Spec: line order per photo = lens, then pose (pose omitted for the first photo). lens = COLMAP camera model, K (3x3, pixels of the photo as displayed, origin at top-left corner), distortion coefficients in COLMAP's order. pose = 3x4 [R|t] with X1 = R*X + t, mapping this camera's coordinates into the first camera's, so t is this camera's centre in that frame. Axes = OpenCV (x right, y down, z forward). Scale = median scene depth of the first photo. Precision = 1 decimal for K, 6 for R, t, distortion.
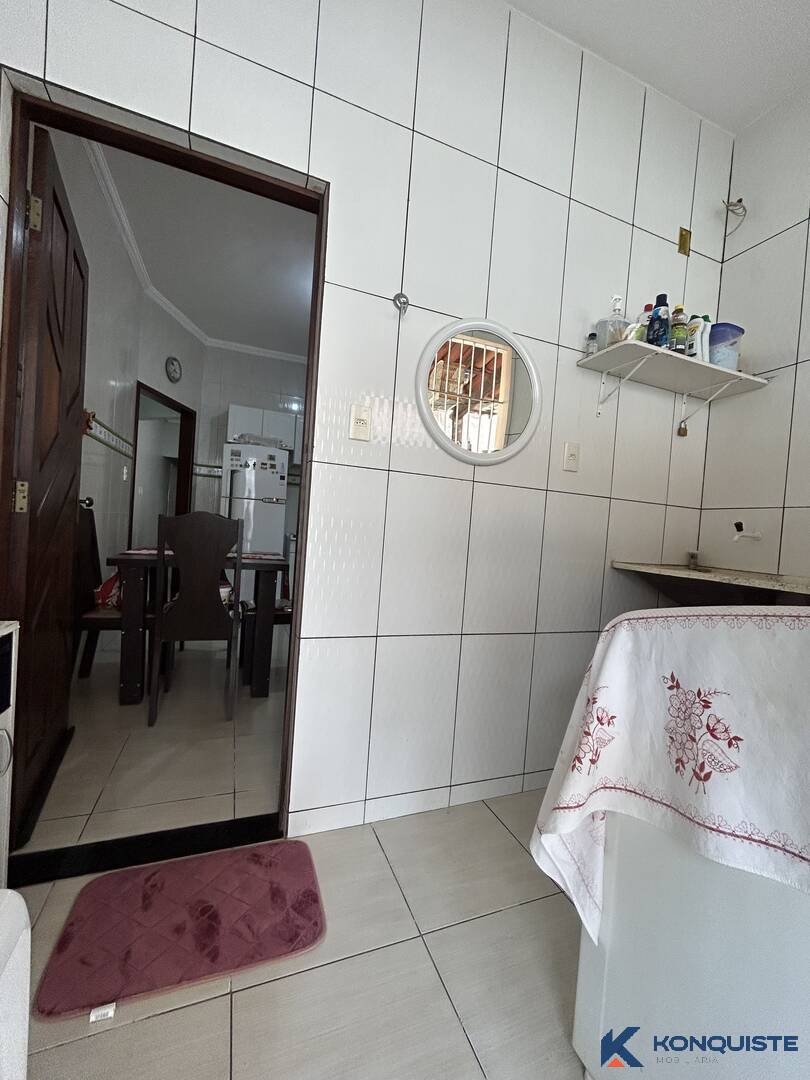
lens RADIAL K [[439.8, 0, 407.5], [0, 439.8, 538.5], [0, 0, 1]] dist [0.003459, 0.001993]
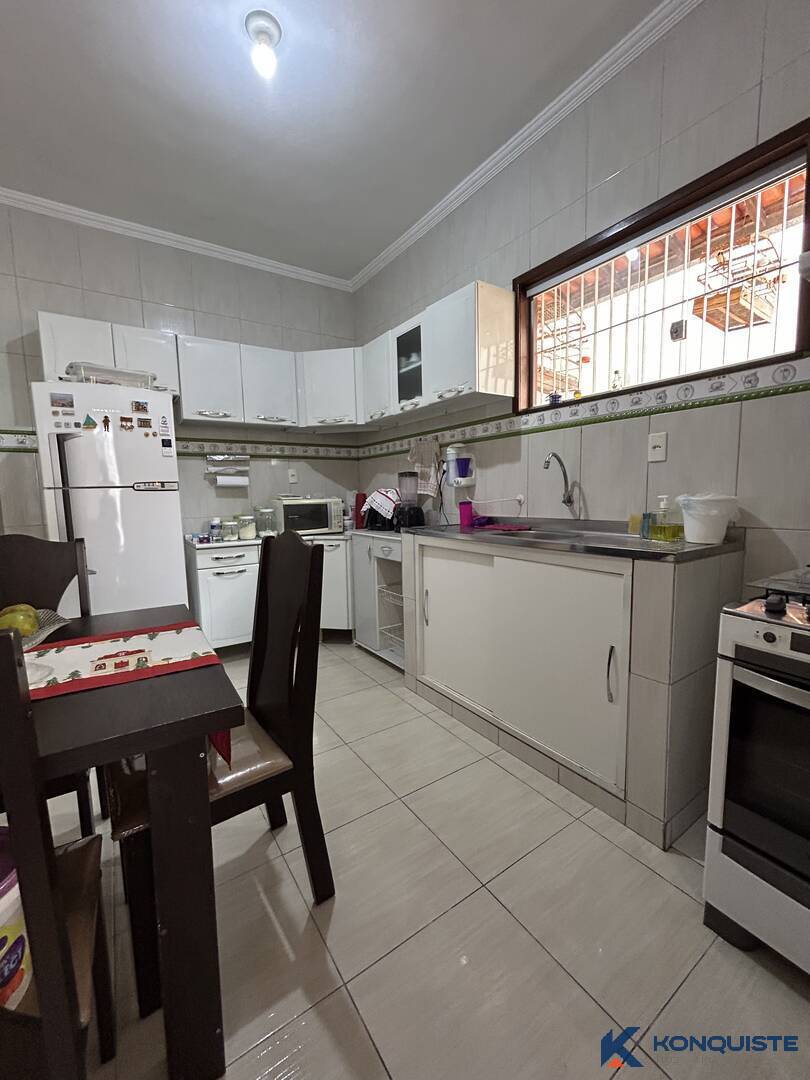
lens RADIAL K [[439.8, 0, 402.9], [0, 439.8, 539.5], [0, 0, 1]] dist [0.003459, 0.001993]
pose [[0.972686, -0.118147, 0.199808, -0.123031], [0.102914, 0.991051, 0.085015, -0.035483], [-0.208064, -0.062130, 0.976140, 0.398088]]
